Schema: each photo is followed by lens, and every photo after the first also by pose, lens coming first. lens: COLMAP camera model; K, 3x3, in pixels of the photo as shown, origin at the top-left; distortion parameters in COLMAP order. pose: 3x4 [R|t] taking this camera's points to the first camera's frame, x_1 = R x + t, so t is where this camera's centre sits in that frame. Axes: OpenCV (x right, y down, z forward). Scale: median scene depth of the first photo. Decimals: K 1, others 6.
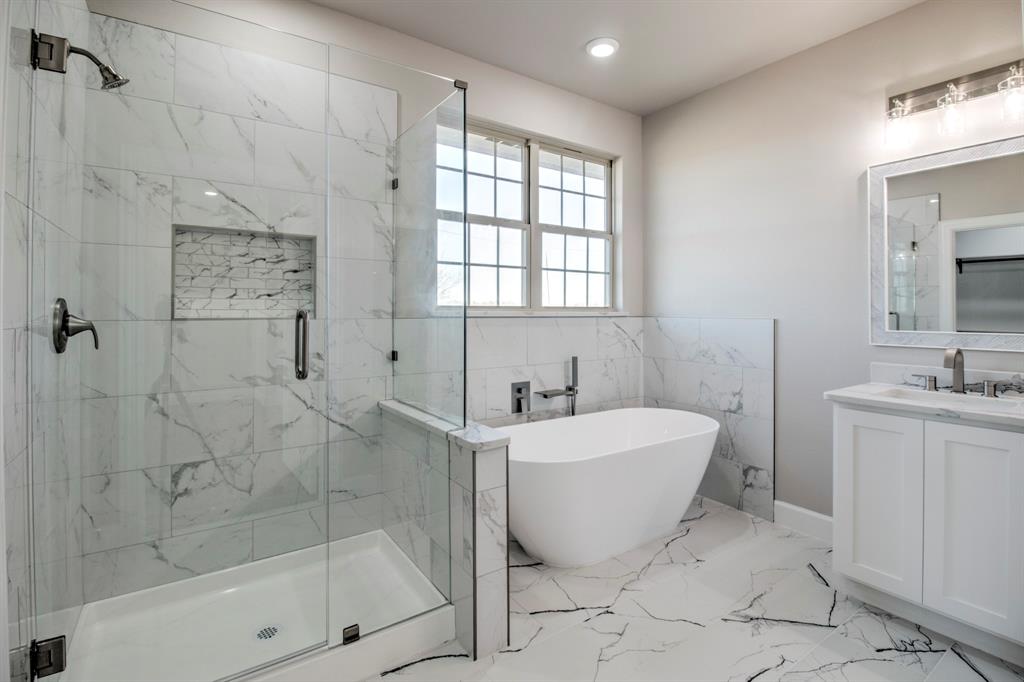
lens RADIAL K [[490.9, 0, 534.4], [0, 490.9, 298.6], [0, 0, 1]] dist [0.000466, -0.011213]
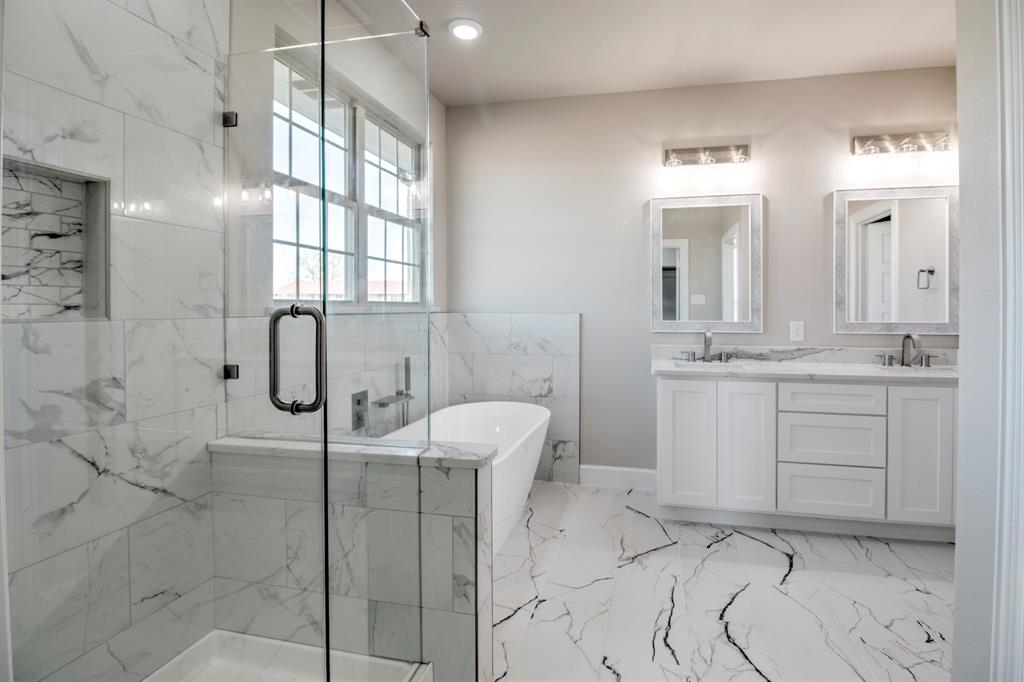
lens RADIAL K [[490.9, 0, 559.8], [0, 490.9, 302.9], [0, 0, 1]] dist [0.000466, -0.011213]
pose [[0.730742, 0.004158, 0.682641, -0.359296], [-0.015146, 0.999834, 0.010123, 0.005348], [-0.682485, -0.017737, 0.730684, 0.165068]]
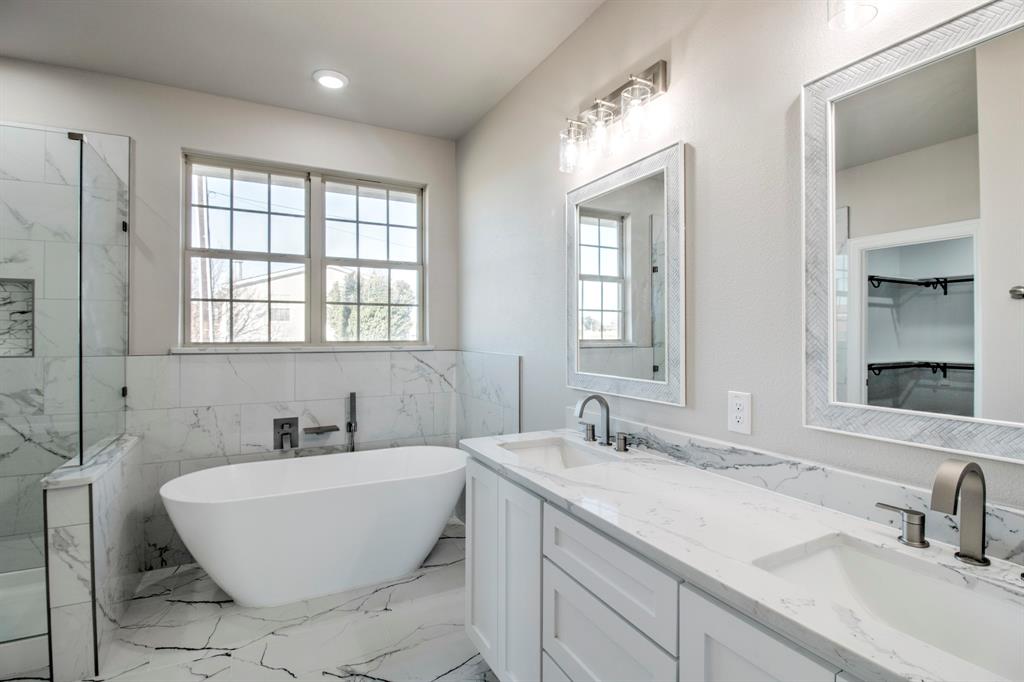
lens RADIAL K [[490.9, 0, 512.7], [0, 490.9, 331.5], [0, 0, 1]] dist [0.000466, -0.011213]
pose [[0.990363, -0.005861, -0.138375, 0.585238], [0.008019, 0.999855, 0.015045, -0.017465], [0.138266, -0.016009, 0.990266, 0.077298]]
